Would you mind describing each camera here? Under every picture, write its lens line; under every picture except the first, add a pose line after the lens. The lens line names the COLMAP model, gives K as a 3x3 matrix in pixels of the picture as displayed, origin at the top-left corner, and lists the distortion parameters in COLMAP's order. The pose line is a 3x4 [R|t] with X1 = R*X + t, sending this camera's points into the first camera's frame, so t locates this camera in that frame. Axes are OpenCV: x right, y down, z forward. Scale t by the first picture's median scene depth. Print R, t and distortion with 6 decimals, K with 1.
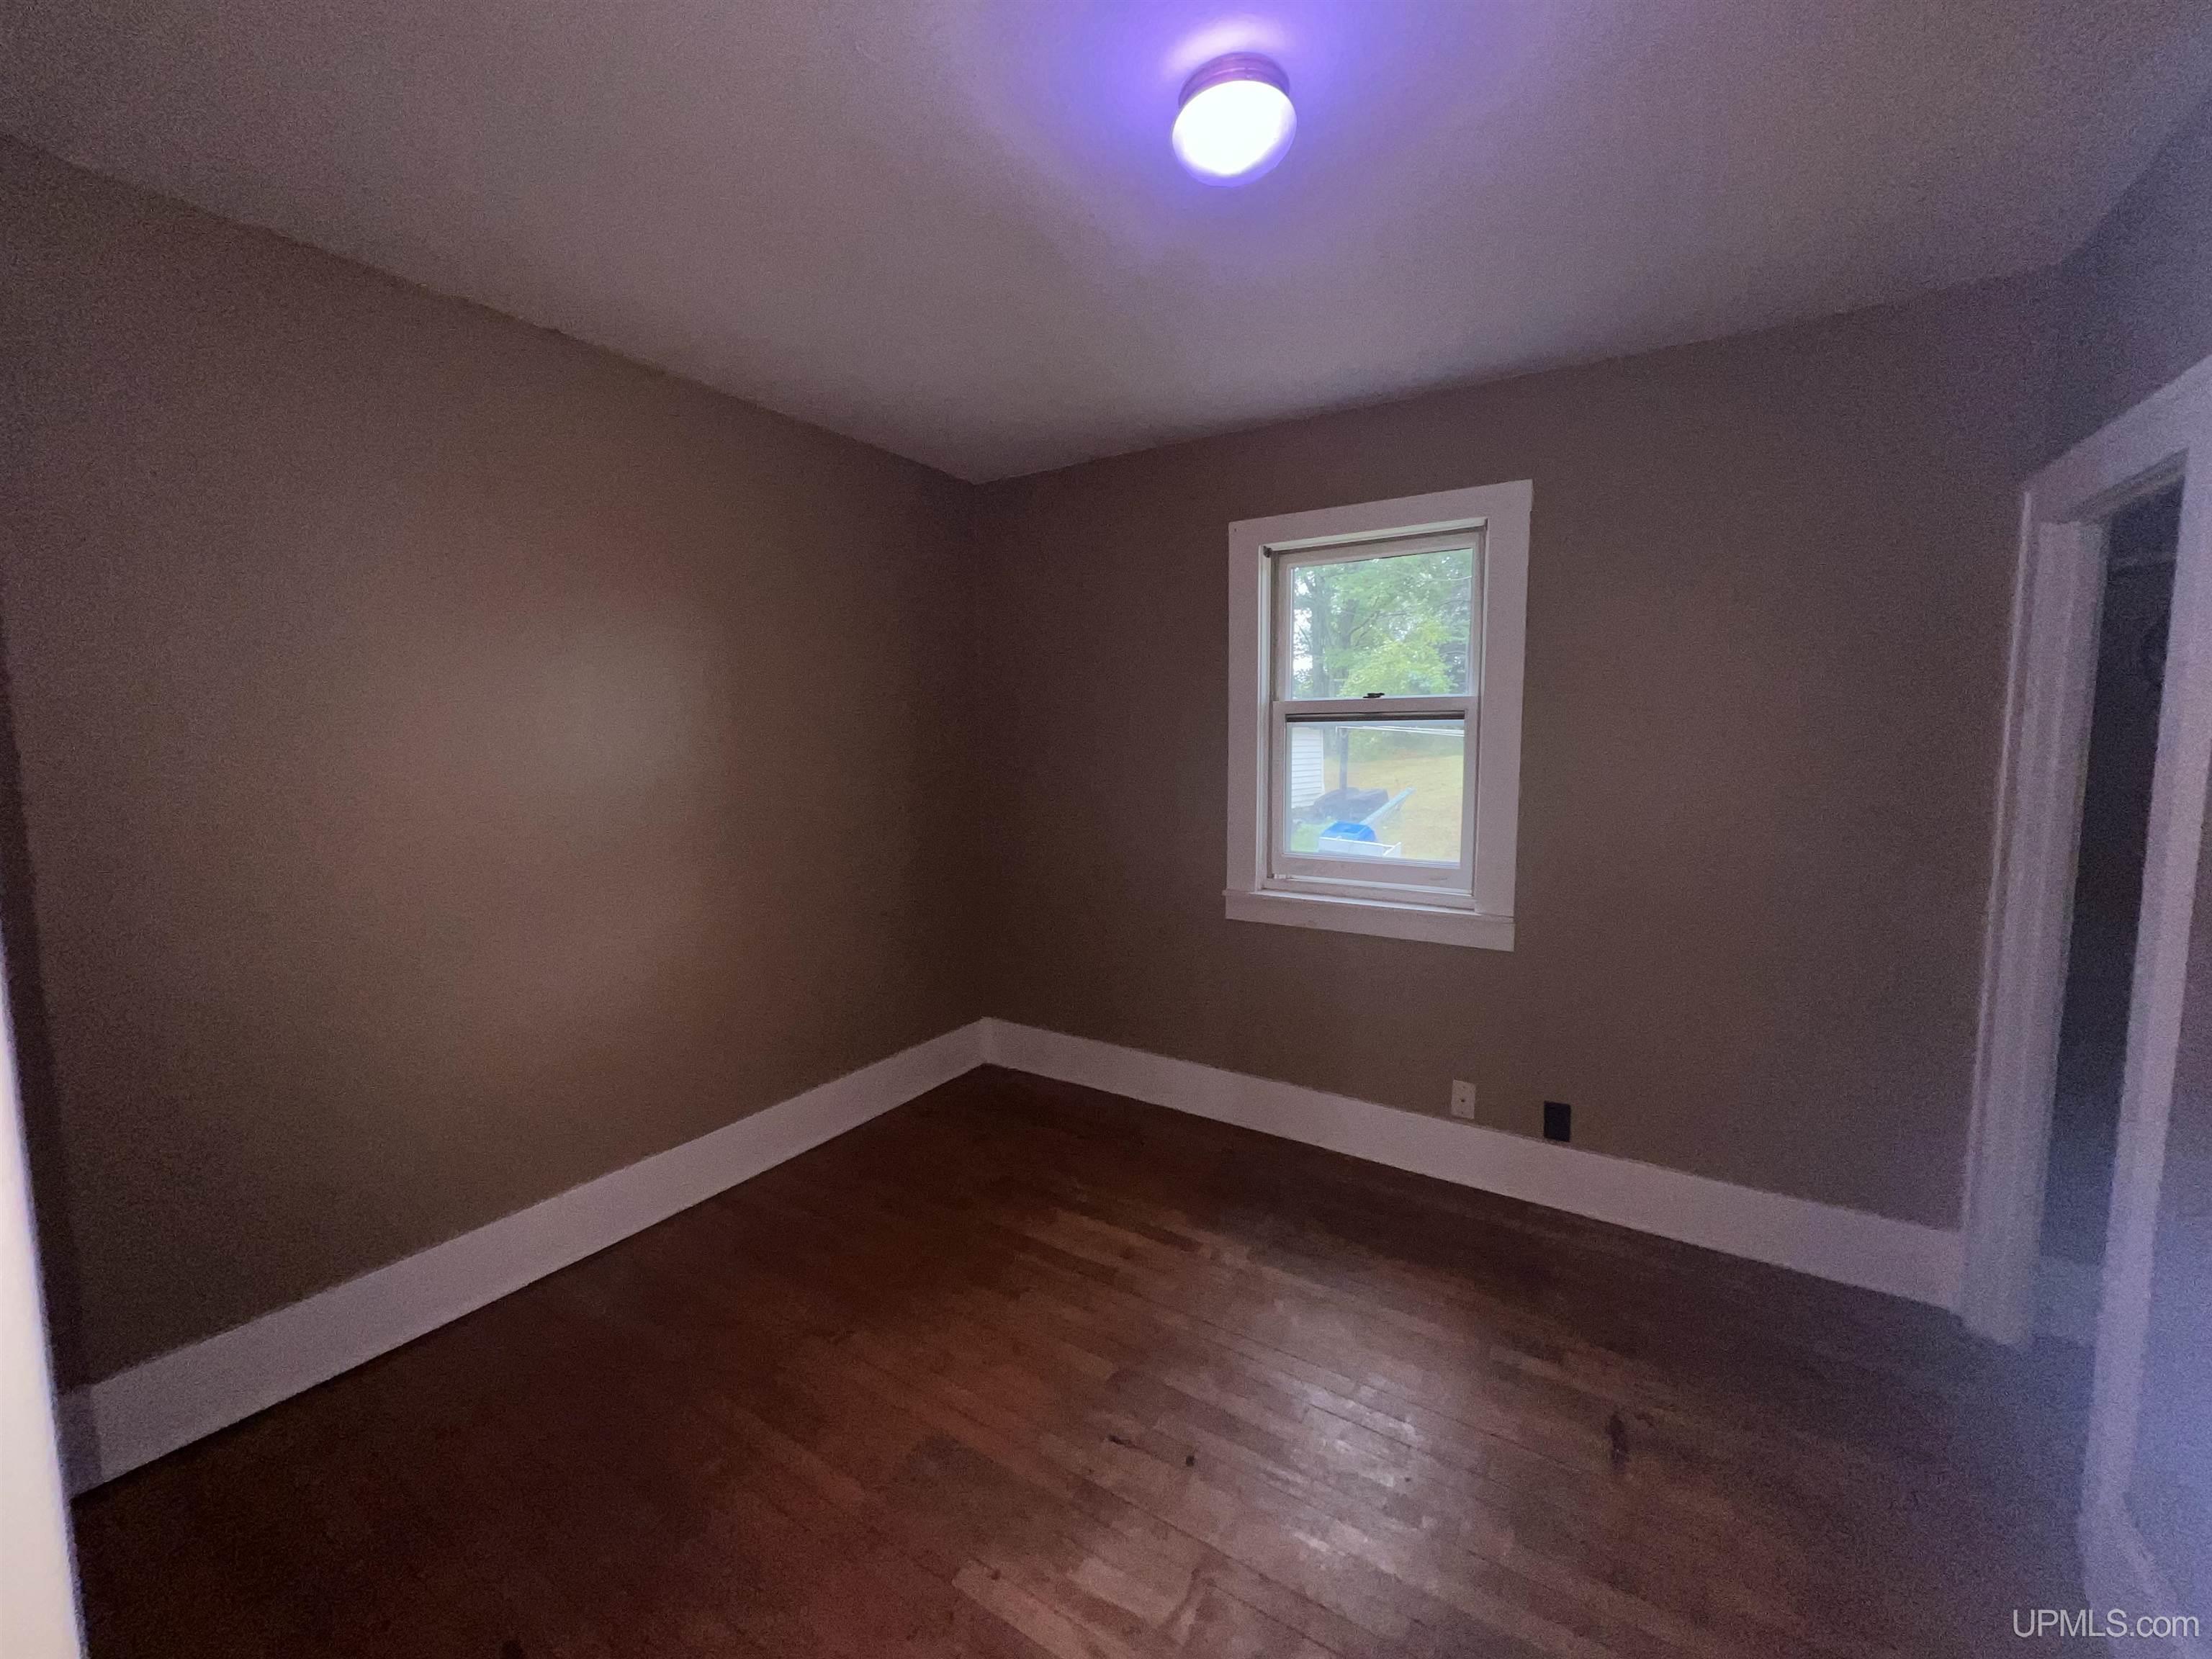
lens RADIAL K [[883.7, 0, 1103.4], [0, 883.7, 826.6], [0, 0, 1]] dist [0.001601, -0.000085]
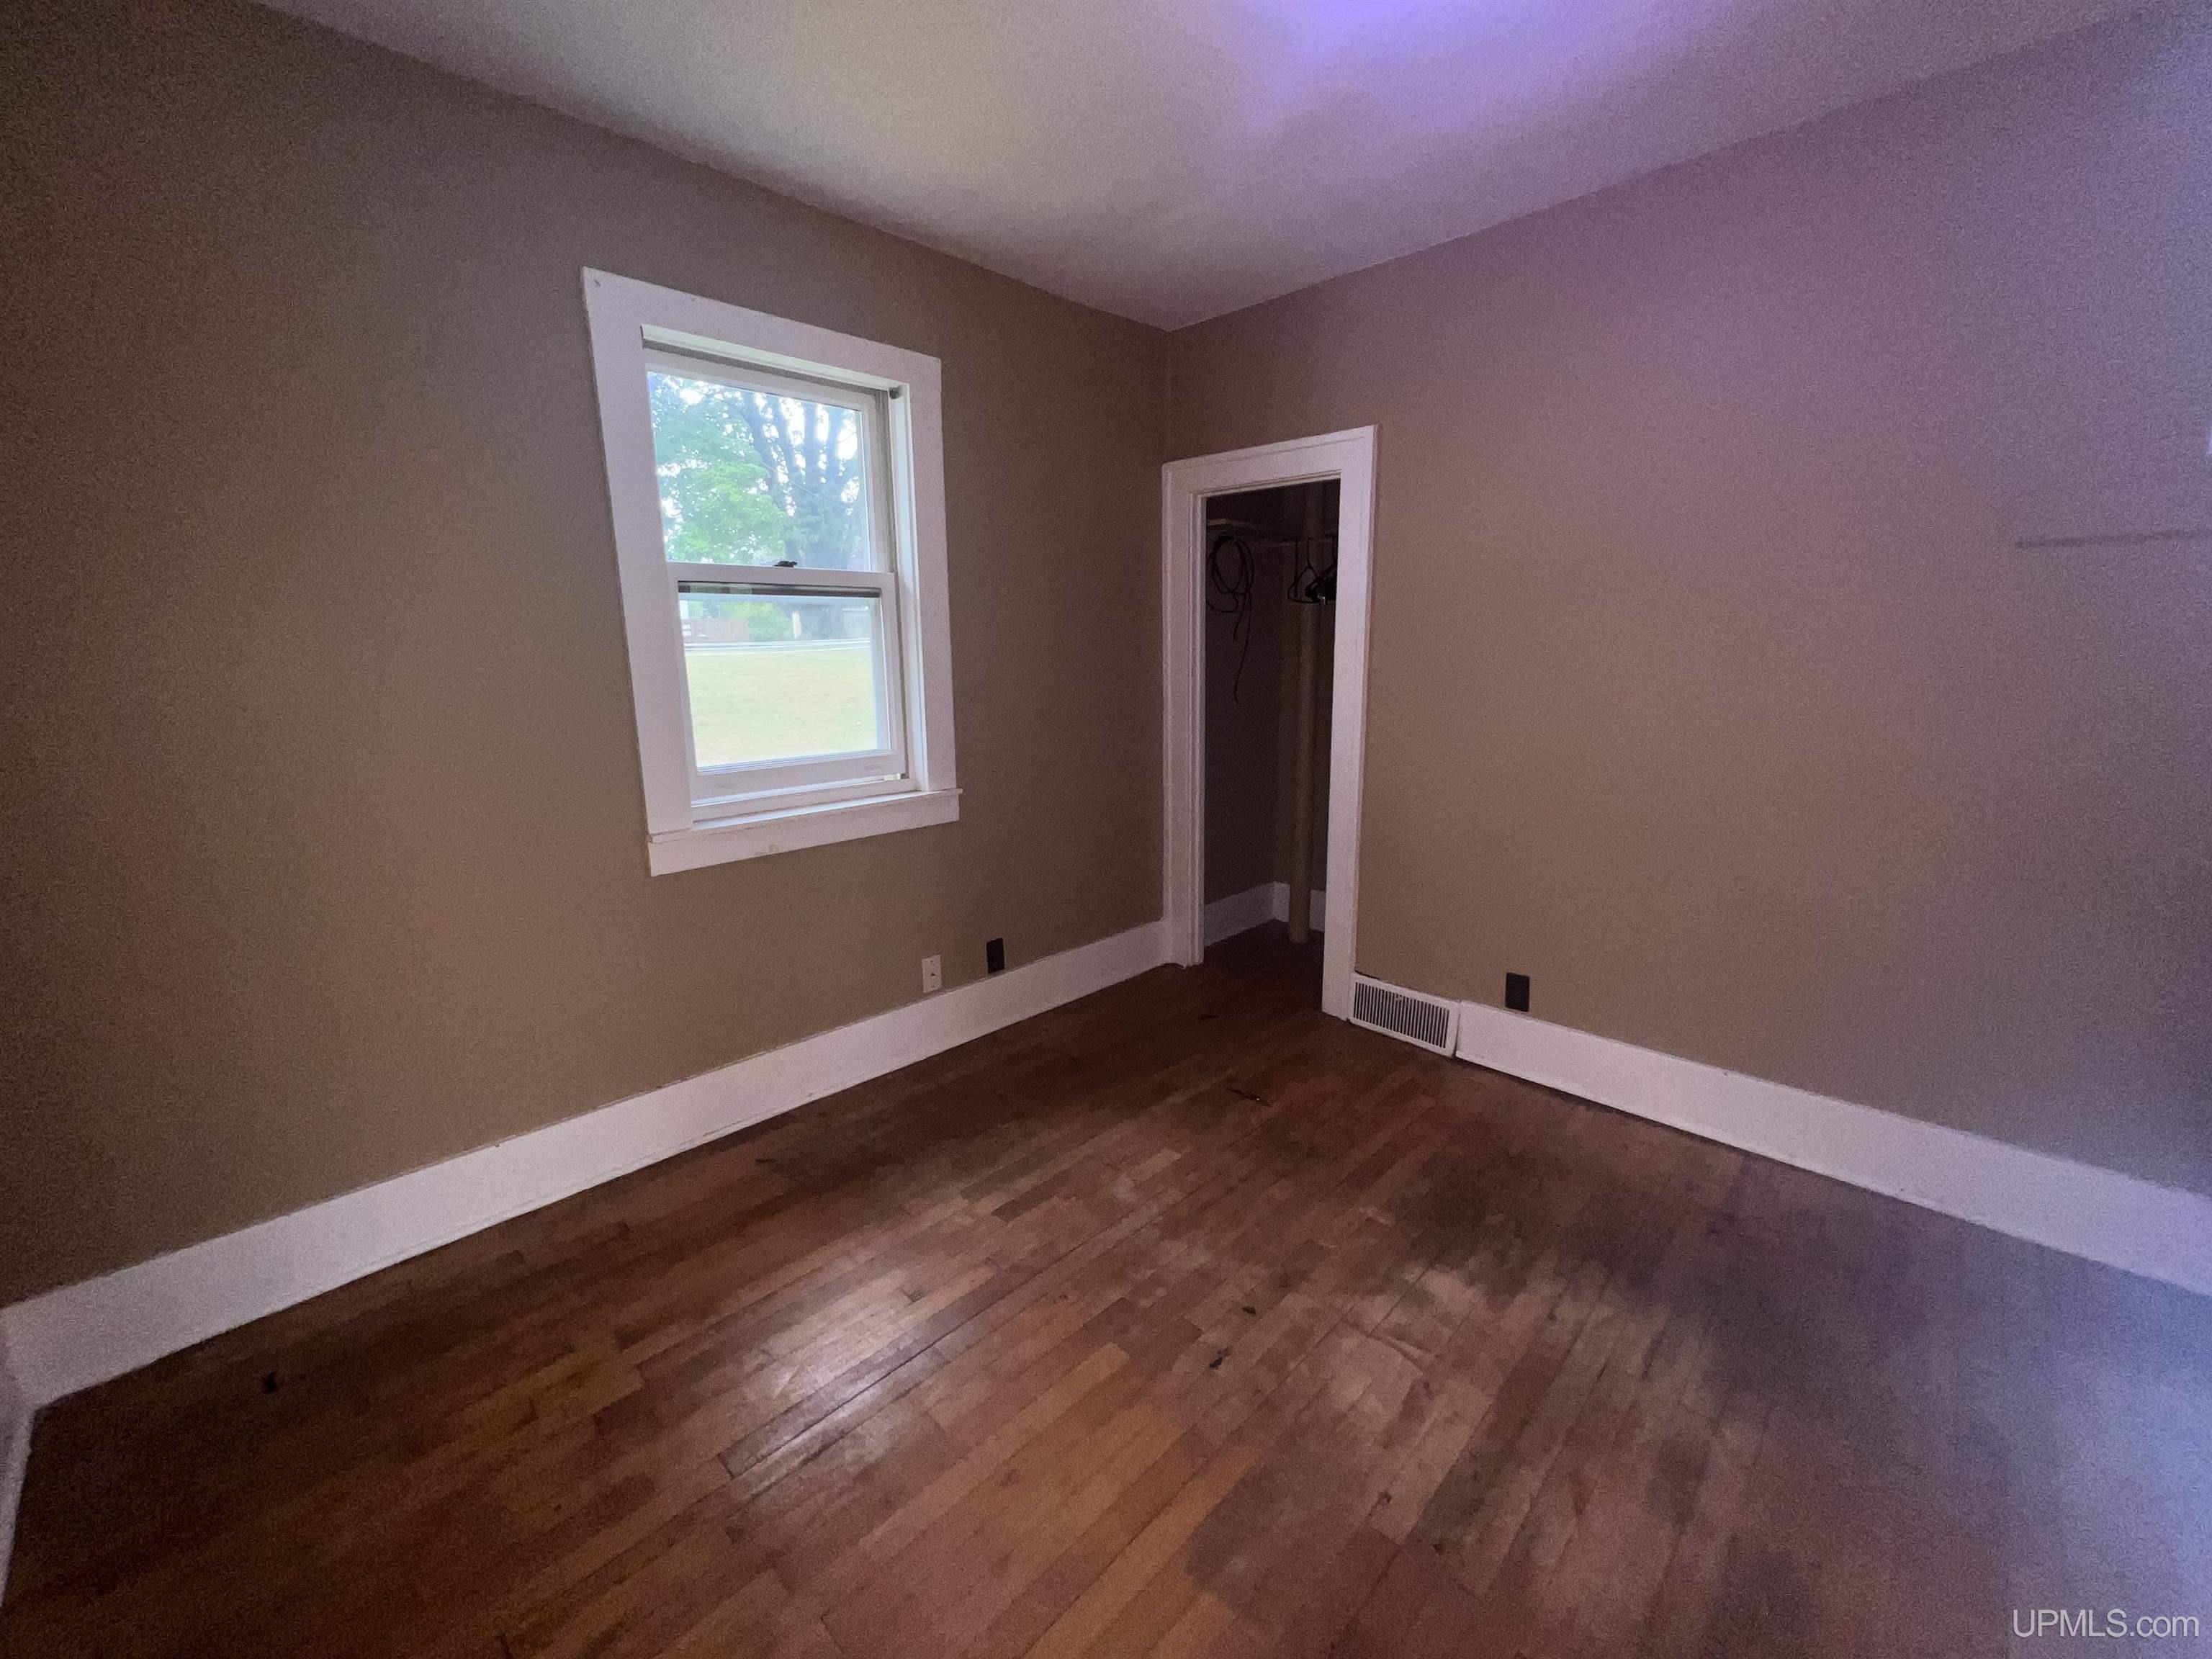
lens RADIAL K [[883.7, 0, 1103.4], [0, 883.7, 826.6], [0, 0, 1]] dist [0.001601, -0.000085]
pose [[0.206551, -0.197521, 0.958291, -0.508003], [0.108384, 0.978003, 0.178222, -0.022430], [-0.972414, 0.067052, 0.223416, 0.561837]]
